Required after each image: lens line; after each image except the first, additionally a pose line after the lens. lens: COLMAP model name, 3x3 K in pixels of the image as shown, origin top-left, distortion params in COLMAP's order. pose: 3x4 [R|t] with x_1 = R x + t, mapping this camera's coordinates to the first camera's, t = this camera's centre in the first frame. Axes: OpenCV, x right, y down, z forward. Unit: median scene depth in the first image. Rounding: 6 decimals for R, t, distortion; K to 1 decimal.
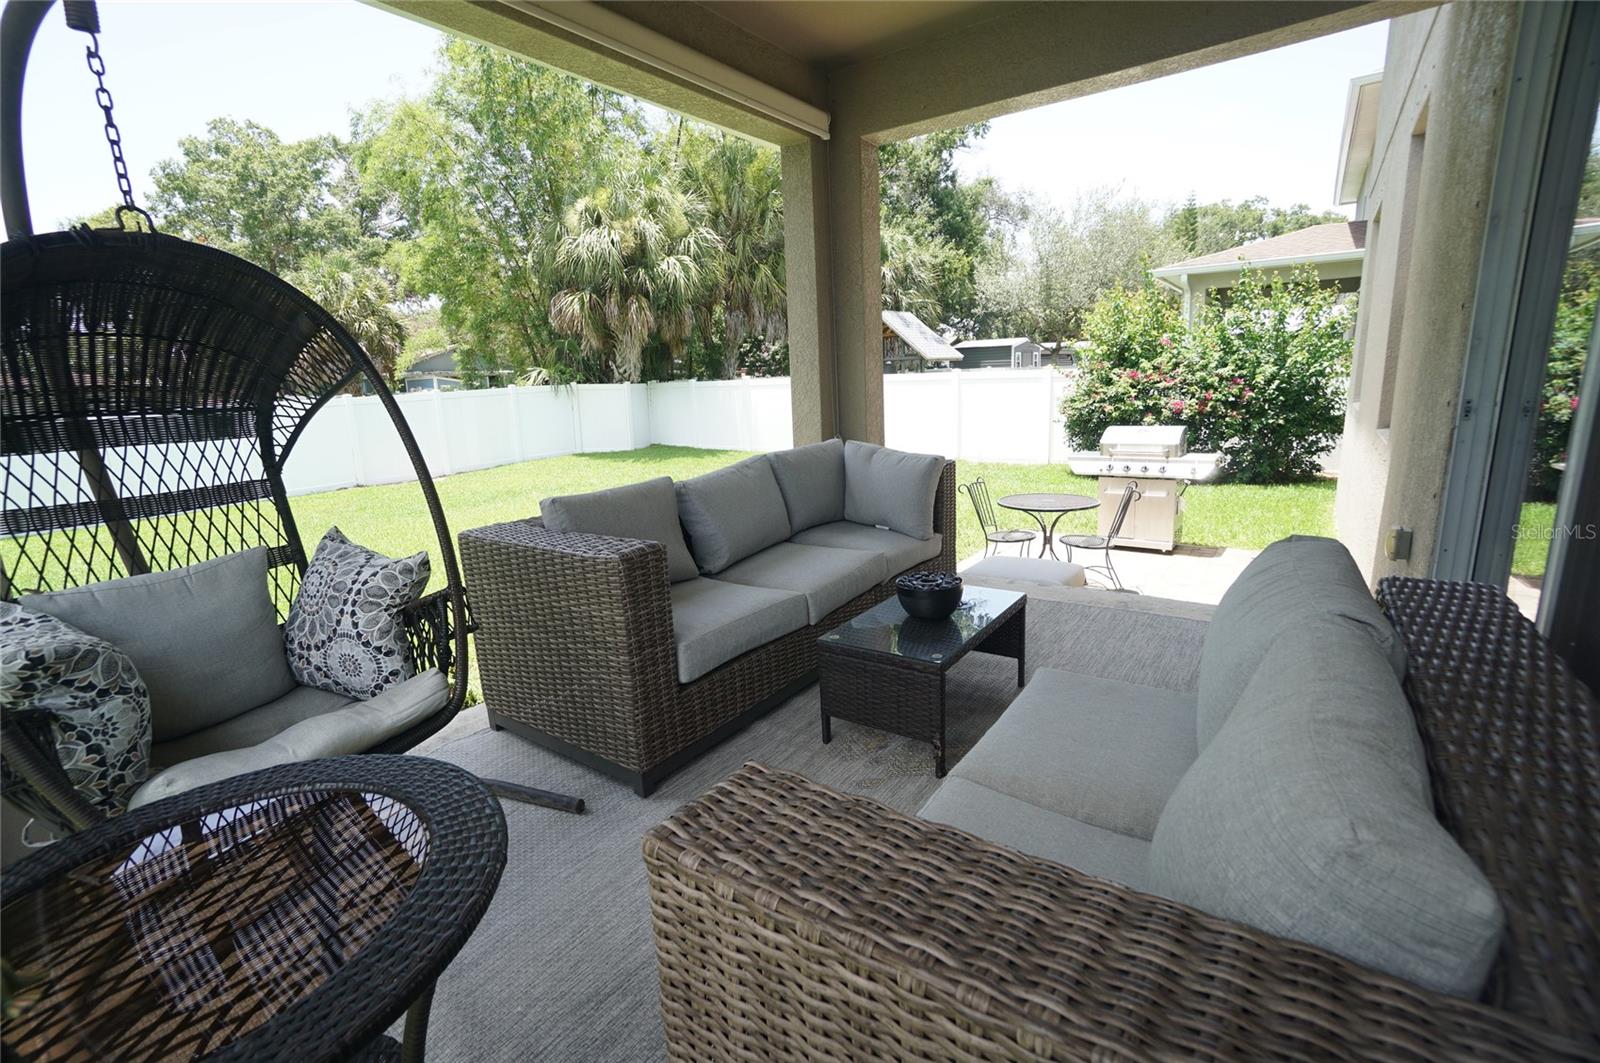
lens RADIAL K [[699.2, 0, 809.1], [0, 699.2, 534.1], [0, 0, 1]] dist [-0.022093, 0.002656]
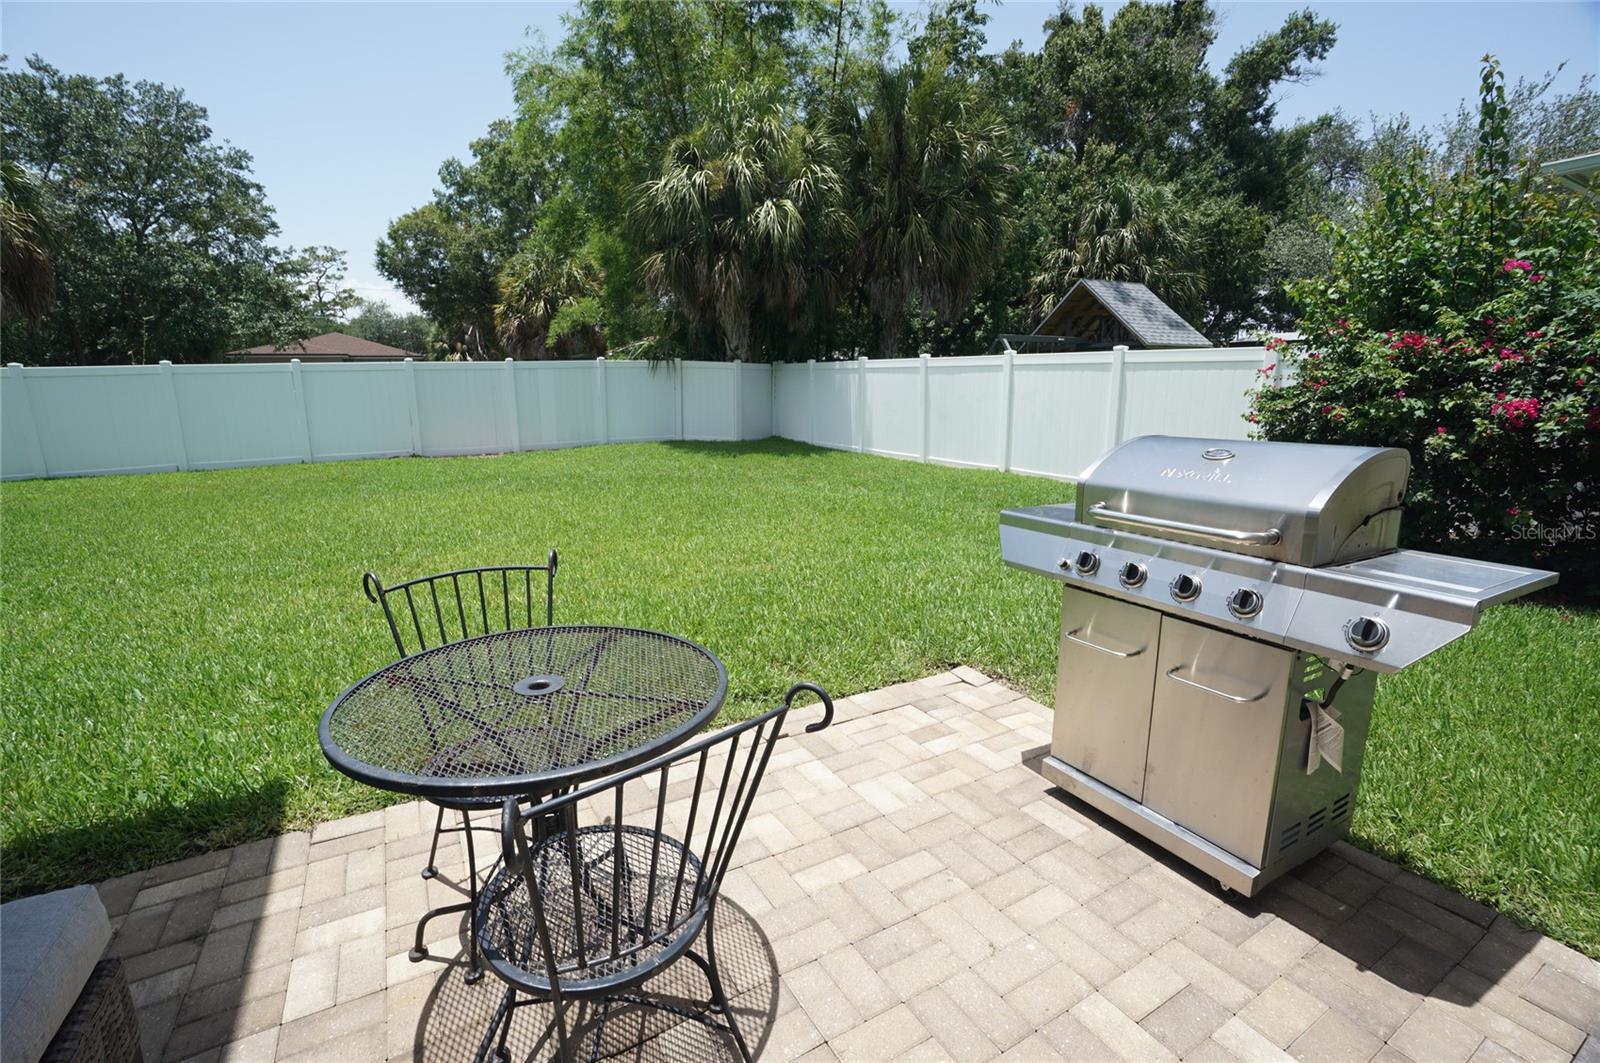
lens RADIAL K [[699.2, 0, 795.5], [0, 699.2, 534.9], [0, 0, 1]] dist [-0.022093, 0.002656]
pose [[0.914444, 0.125952, -0.384615, 0.159436], [-0.125770, 0.991725, 0.025741, -0.036862], [0.384675, 0.024834, 0.922718, 0.242998]]
